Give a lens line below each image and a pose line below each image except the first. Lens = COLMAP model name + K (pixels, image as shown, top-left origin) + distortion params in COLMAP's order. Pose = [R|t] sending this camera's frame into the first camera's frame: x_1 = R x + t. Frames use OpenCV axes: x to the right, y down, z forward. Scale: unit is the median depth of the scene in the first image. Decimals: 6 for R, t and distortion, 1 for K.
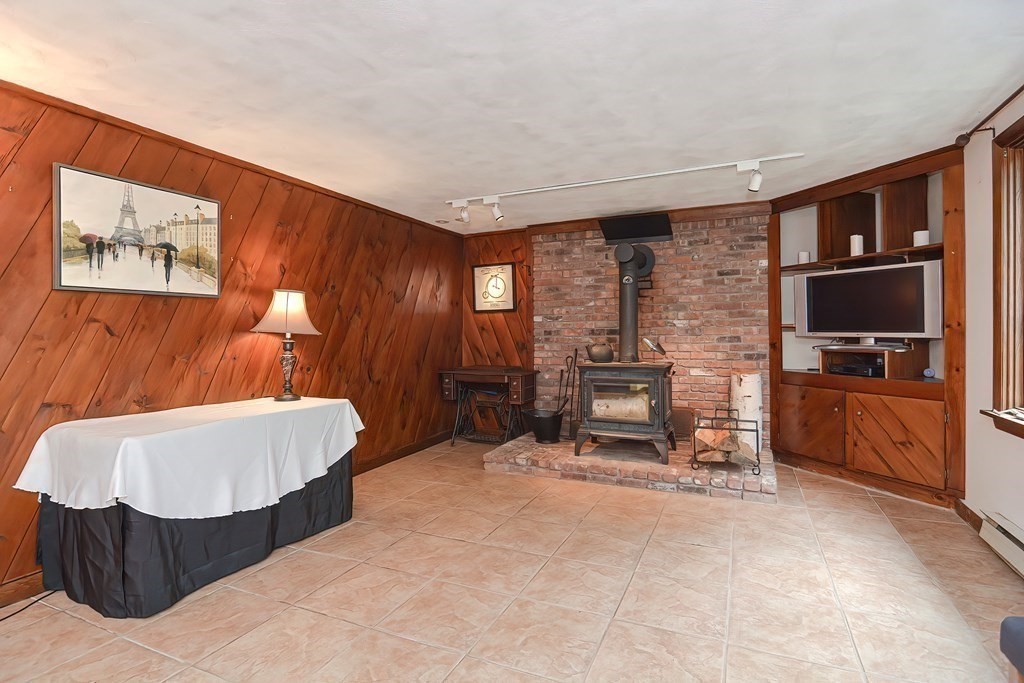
lens RADIAL K [[490.0, 0, 515.4], [0, 490.0, 338.0], [0, 0, 1]] dist [0.007425, -0.008972]
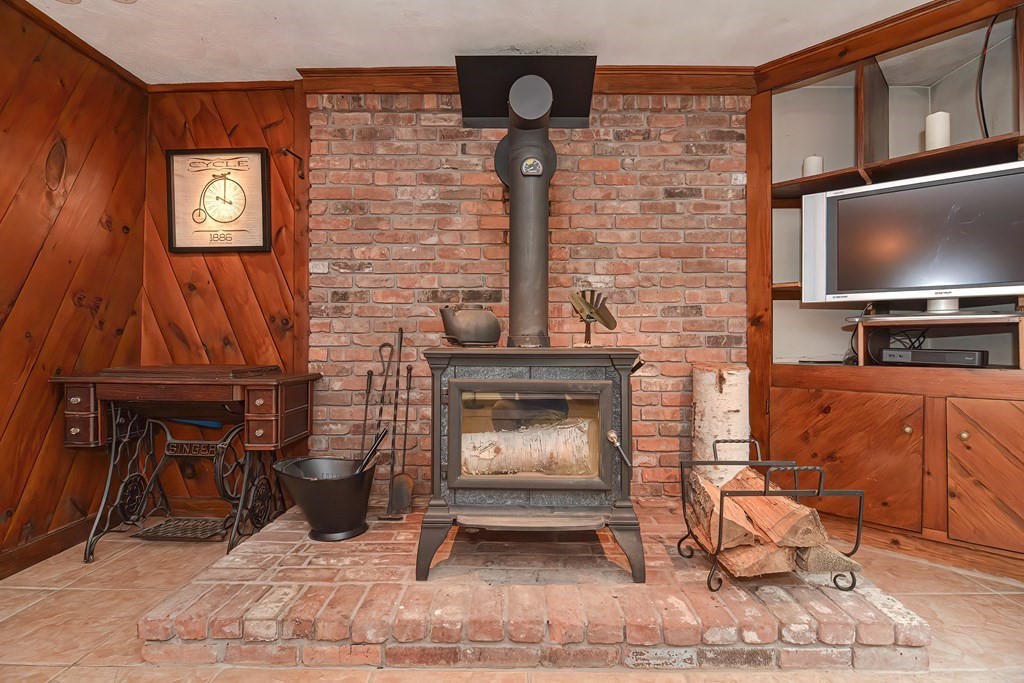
lens RADIAL K [[490.0, 0, 514.5], [0, 490.0, 346.5], [0, 0, 1]] dist [0.007425, -0.008972]
pose [[0.909144, 0.012186, 0.416303, 0.024863], [-0.007760, 0.999894, -0.012322, 0.052253], [-0.416409, 0.007972, 0.909142, 0.567317]]
